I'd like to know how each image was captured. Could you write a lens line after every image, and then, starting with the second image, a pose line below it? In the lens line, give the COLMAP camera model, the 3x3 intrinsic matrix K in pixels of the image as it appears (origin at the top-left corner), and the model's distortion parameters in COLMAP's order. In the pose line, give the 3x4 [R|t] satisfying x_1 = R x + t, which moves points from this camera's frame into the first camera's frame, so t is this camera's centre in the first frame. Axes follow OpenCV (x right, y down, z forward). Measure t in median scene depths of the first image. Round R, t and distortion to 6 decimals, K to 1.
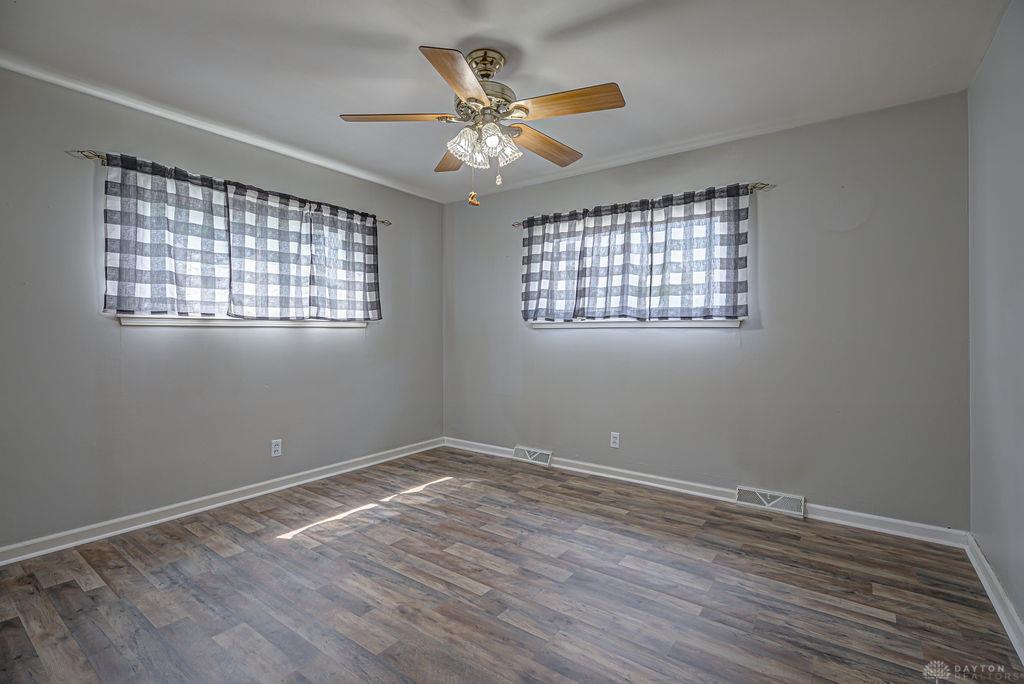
lens RADIAL K [[471.3, 0, 506.8], [0, 471.3, 335.8], [0, 0, 1]] dist [-0.004978, -0.001133]
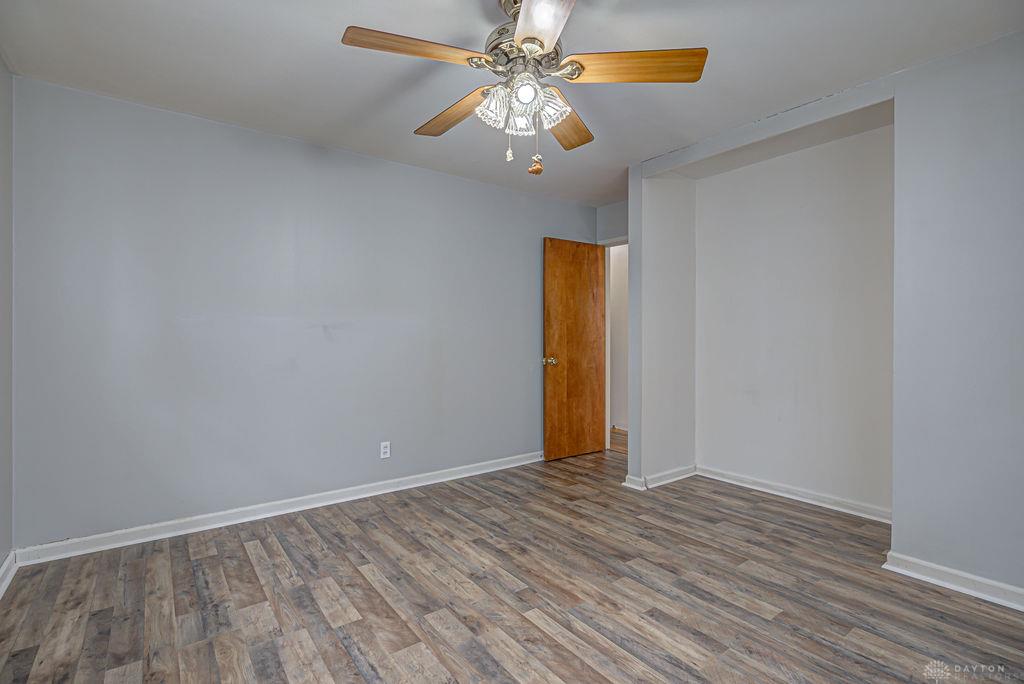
lens RADIAL K [[471.3, 0, 510.6], [0, 471.3, 338.7], [0, 0, 1]] dist [-0.004978, -0.001133]
pose [[-0.961259, -0.003584, 0.275623, -0.283653], [0.001110, 0.999857, 0.016871, -0.021562], [-0.275644, 0.016524, -0.961118, 2.041718]]
